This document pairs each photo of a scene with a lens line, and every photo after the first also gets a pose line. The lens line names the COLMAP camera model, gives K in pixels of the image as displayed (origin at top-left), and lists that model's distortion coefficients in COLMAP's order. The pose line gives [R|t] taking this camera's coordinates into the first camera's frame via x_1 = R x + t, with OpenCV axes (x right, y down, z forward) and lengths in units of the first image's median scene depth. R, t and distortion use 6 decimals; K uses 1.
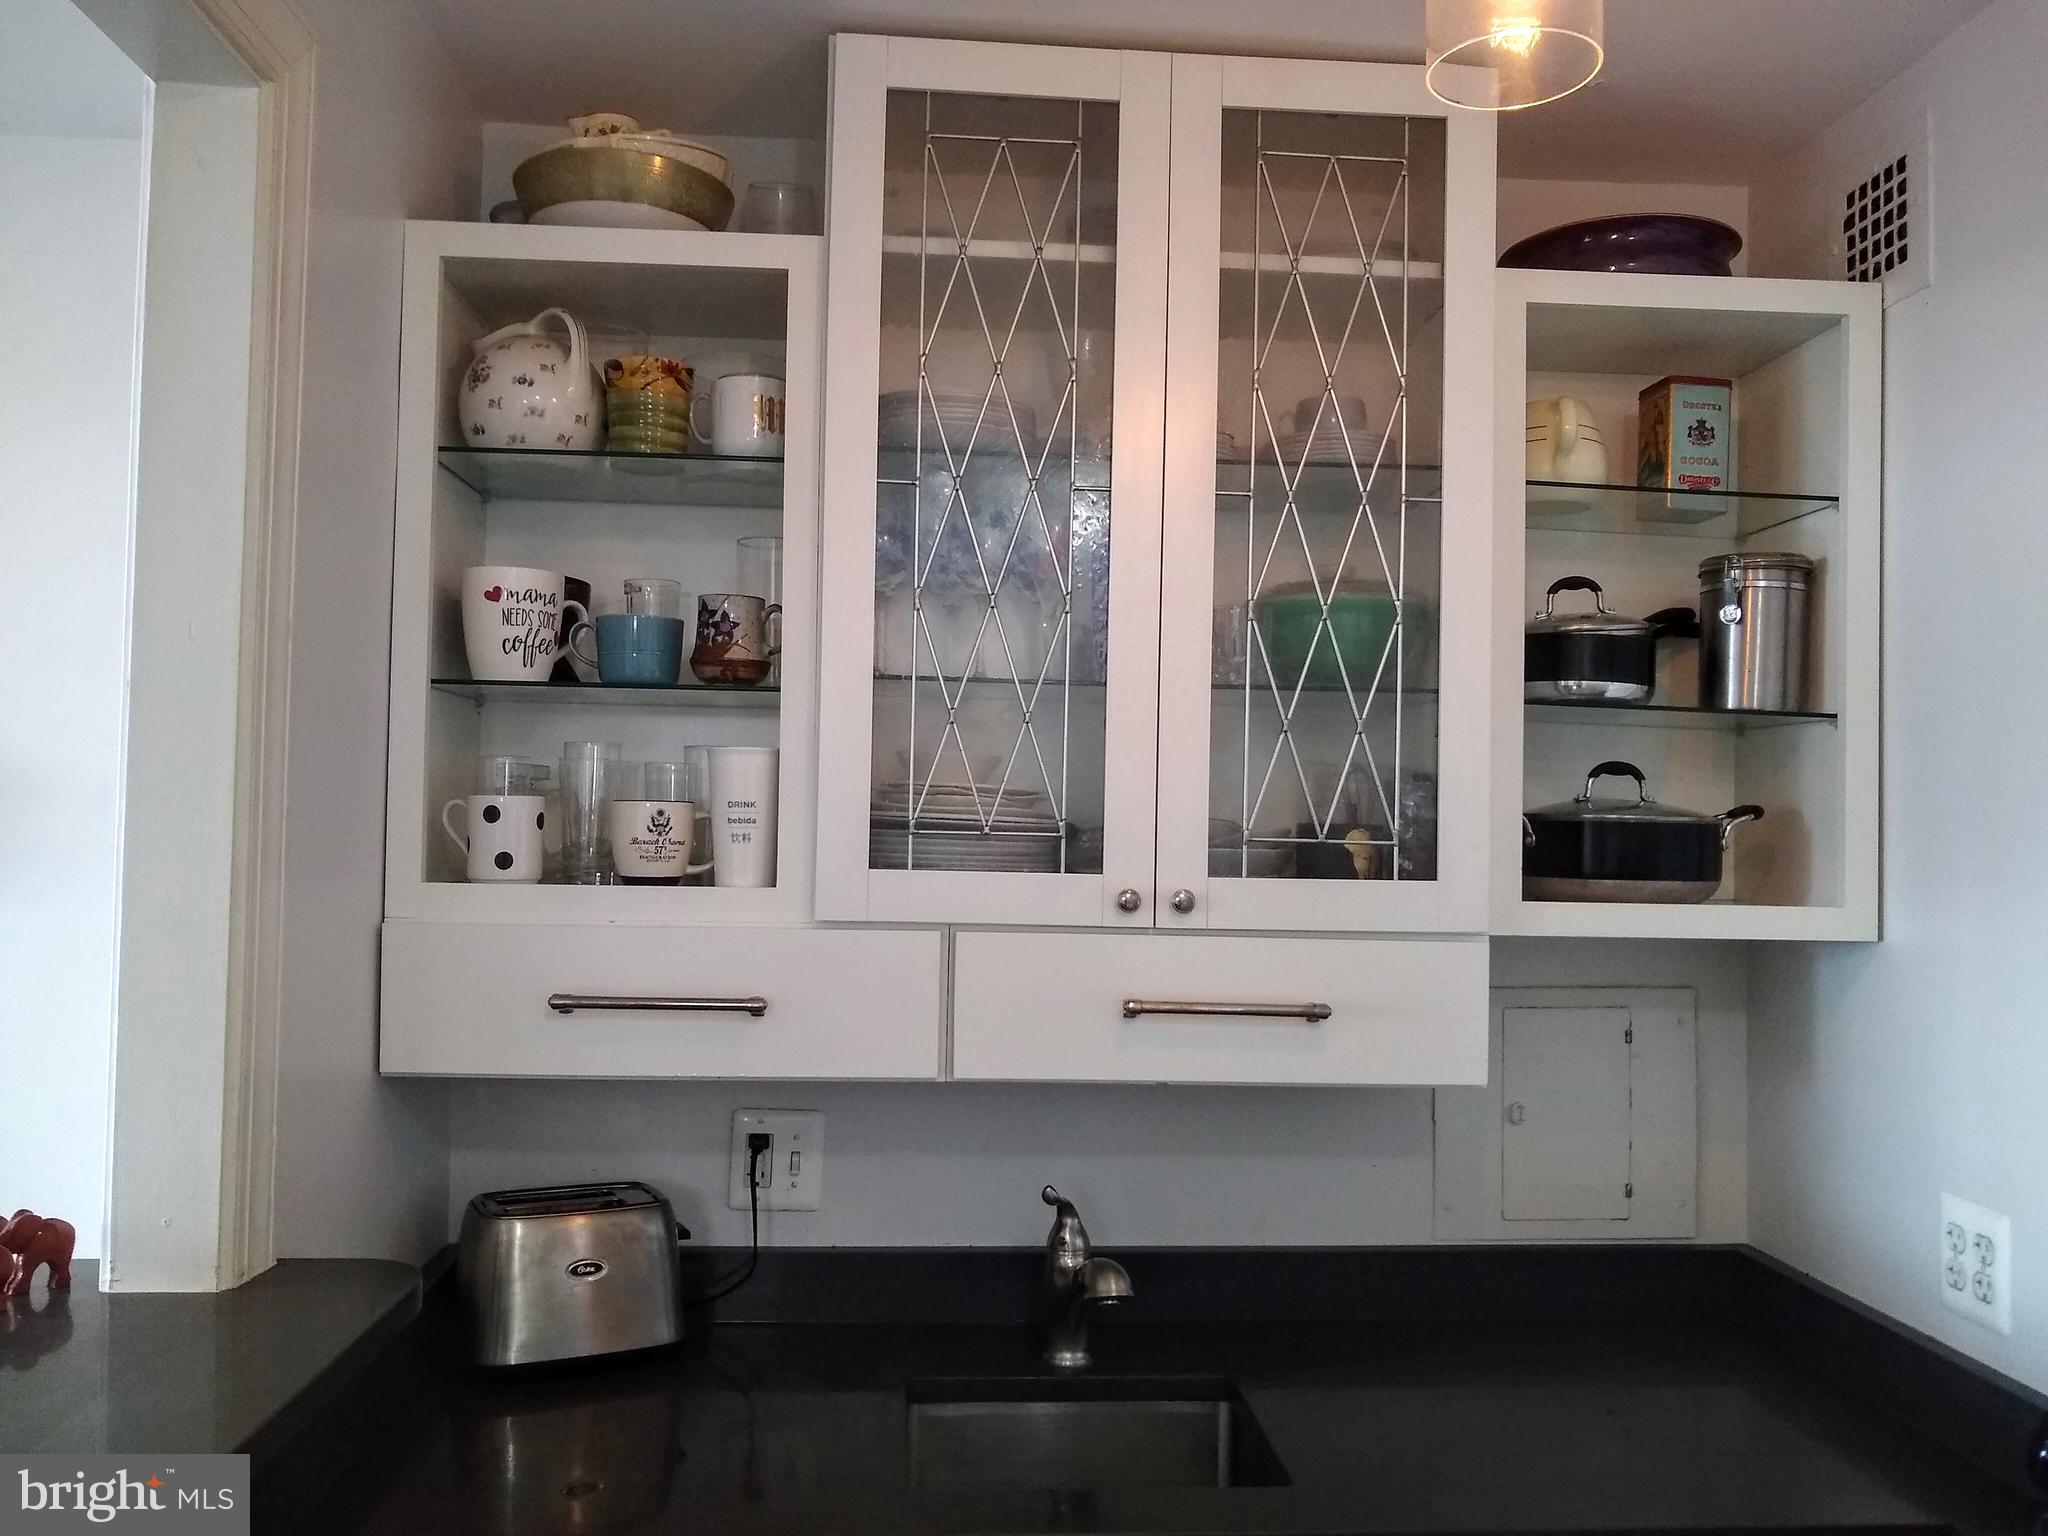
lens RADIAL K [[1646.3, 0, 1024.3], [0, 1646.3, 777.7], [0, 0, 1]] dist [0.021920, -0.016462]
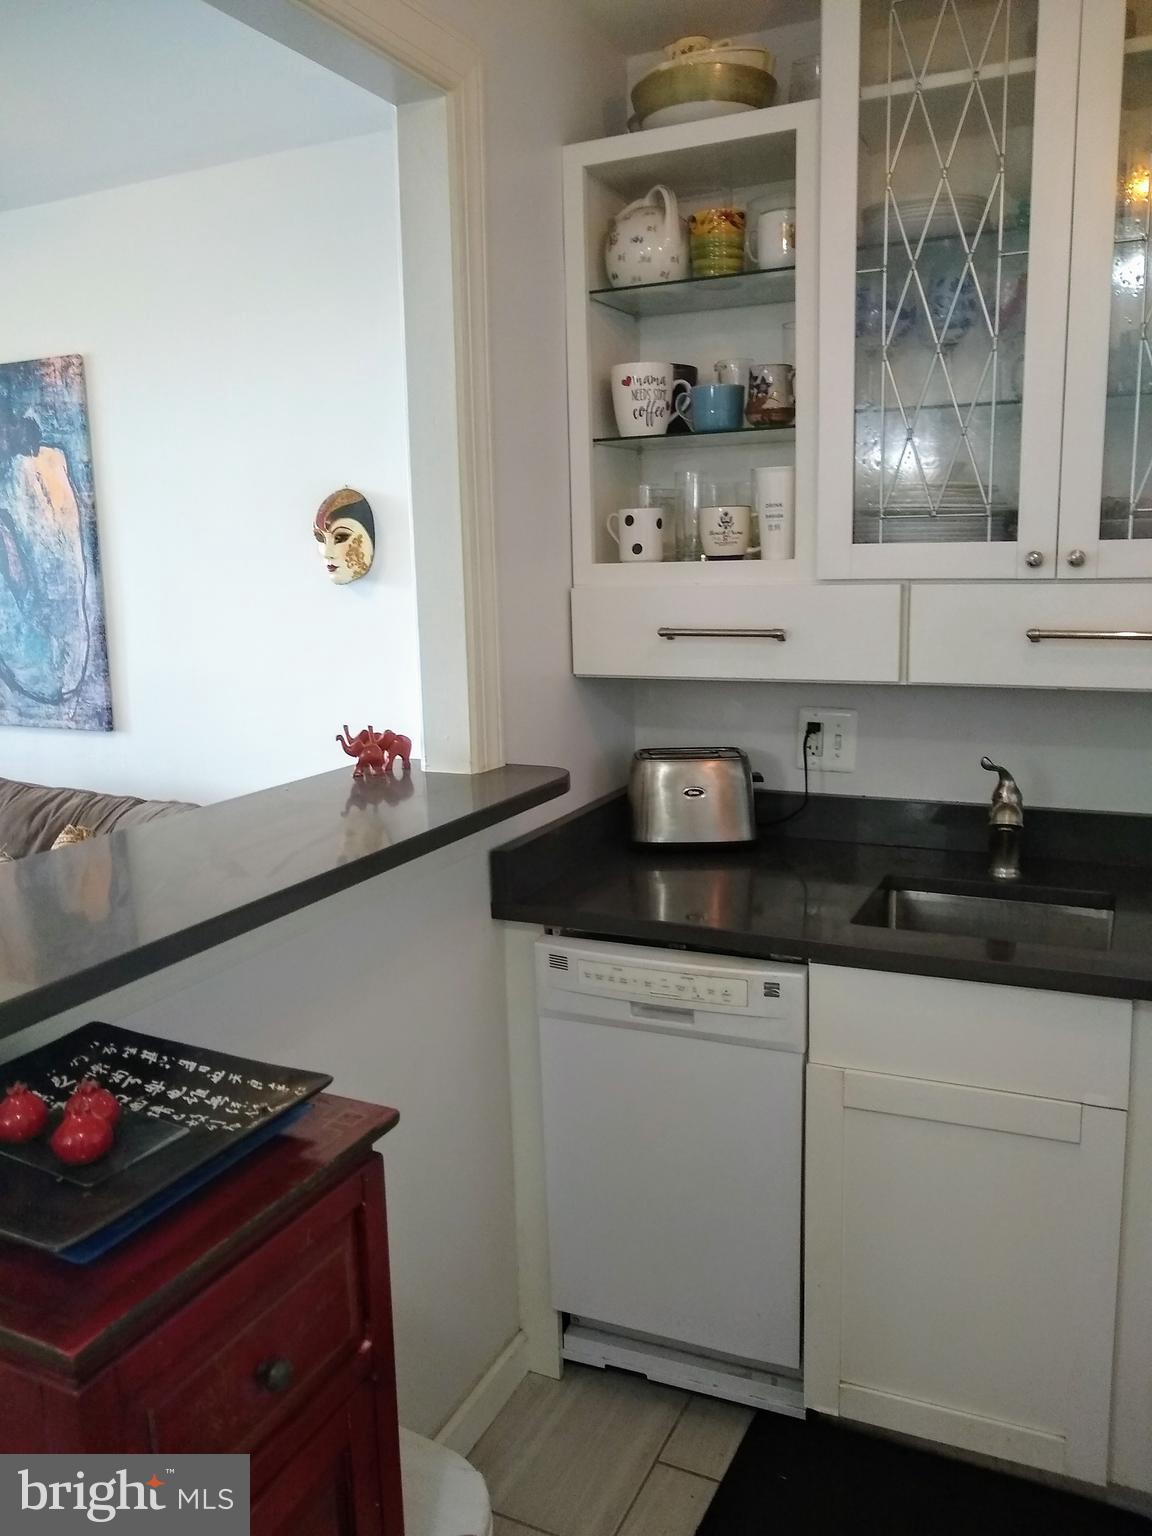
lens RADIAL K [[1227.5, 0, 563.0], [0, 1227.5, 755.8], [0, 0, 1]] dist [-0.011002, 0.014924]
pose [[0.866372, 0.042962, -0.497549, 0.232987], [0.057490, 0.981089, 0.184821, 0.021843], [0.496080, -0.188728, 0.847518, -0.115222]]
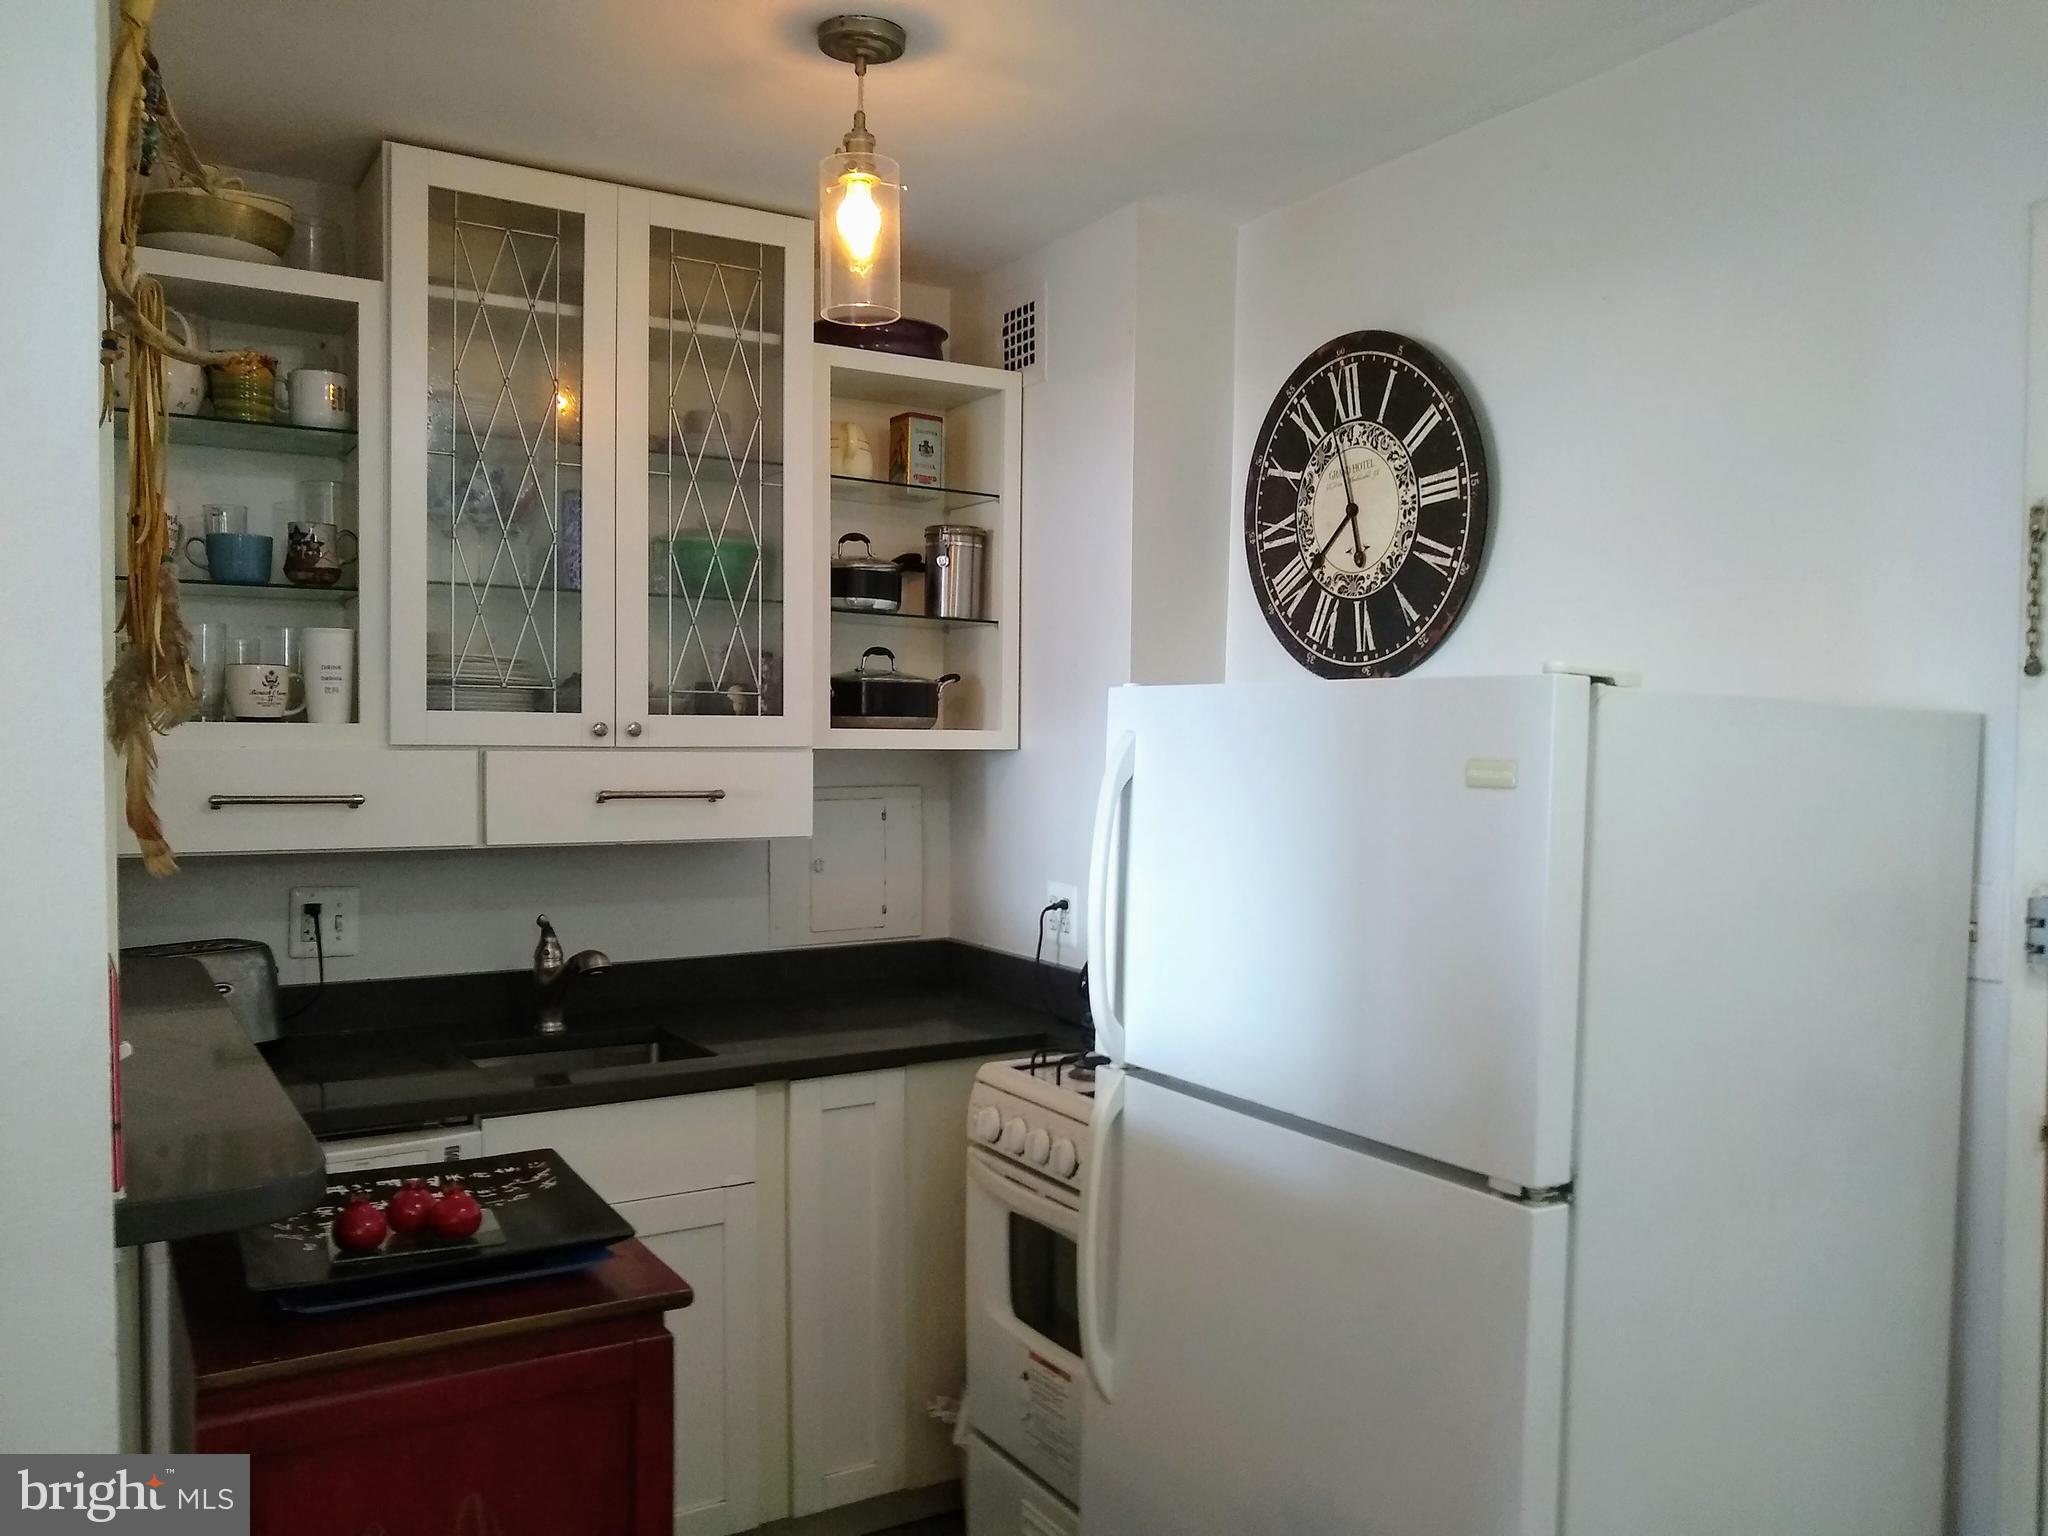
lens RADIAL K [[1614.4, 0, 1028.1], [0, 1614.4, 778.1], [0, 0, 1]] dist [0.092078, -0.345969]
pose [[0.887540, -0.024474, 0.460080, -0.279880], [-0.007306, 0.997715, 0.067168, 0.012789], [-0.460672, -0.062975, 0.885333, -0.556621]]
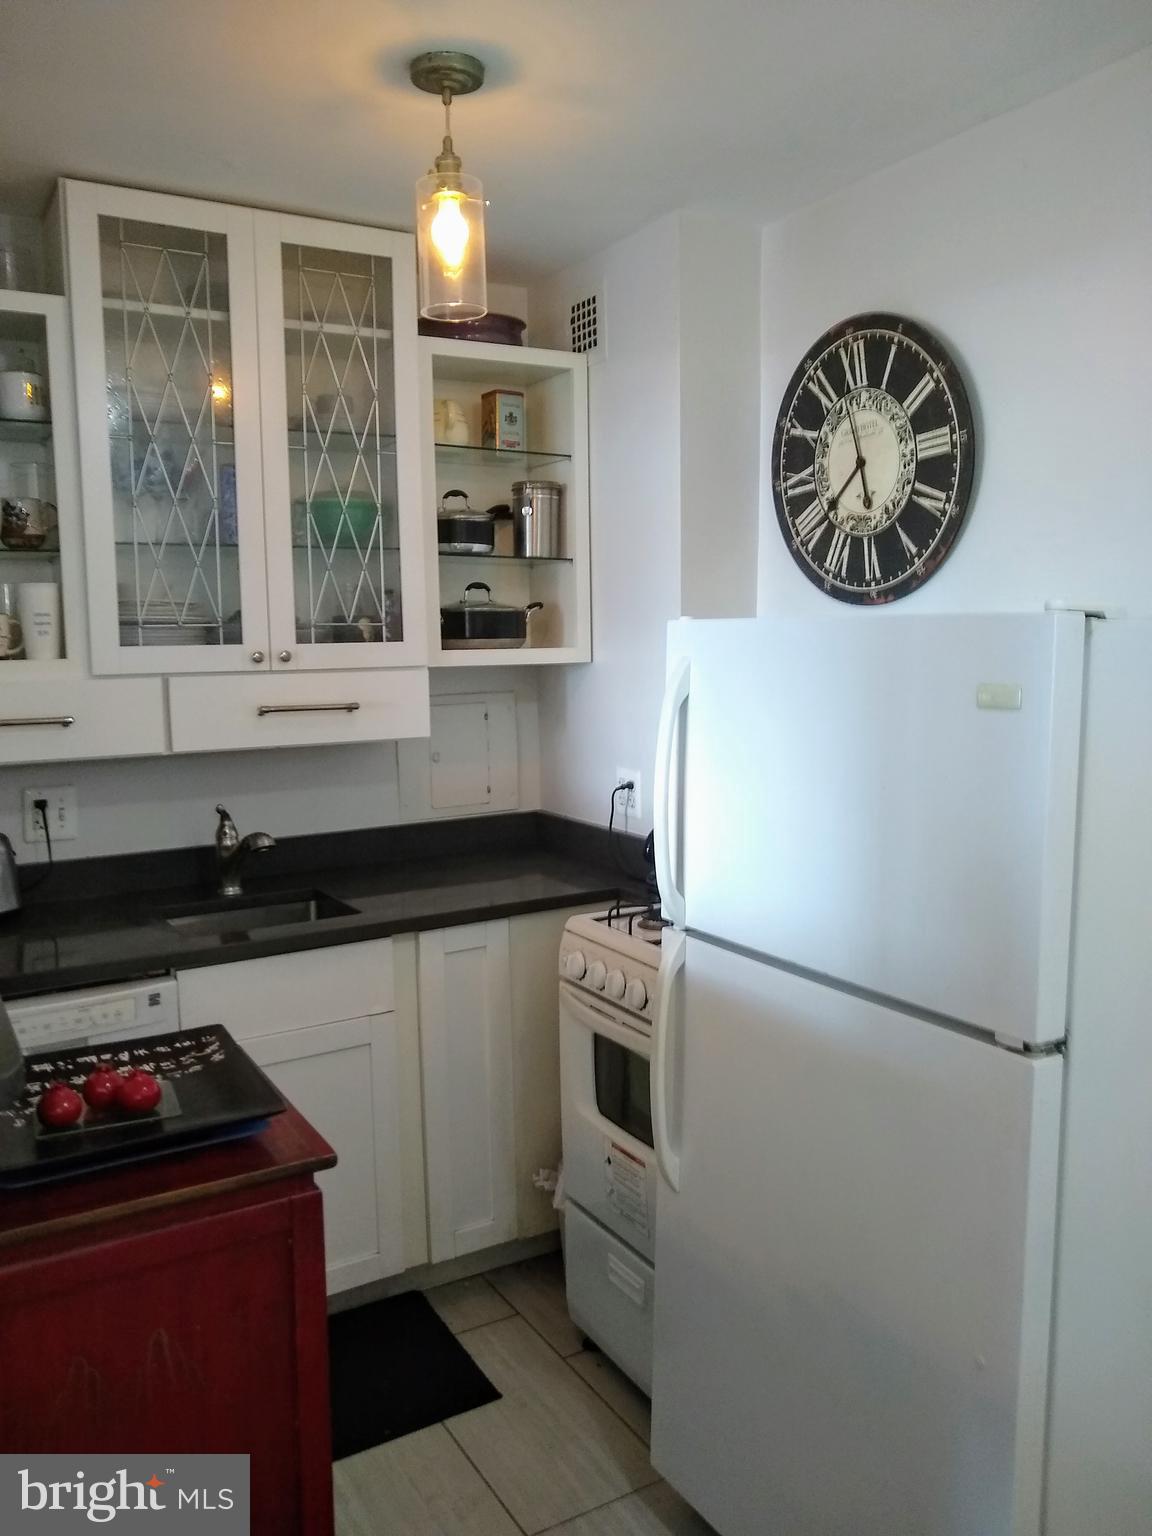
lens RADIAL K [[1218.4, 0, 568.9], [0, 1218.4, 768.6], [0, 0, 1]] dist [-0.024199, -0.011262]
pose [[0.896294, -0.083840, 0.435463, -0.240872], [0.018414, 0.988155, 0.152350, -0.008948], [-0.443078, -0.128531, 0.887221, -0.469050]]
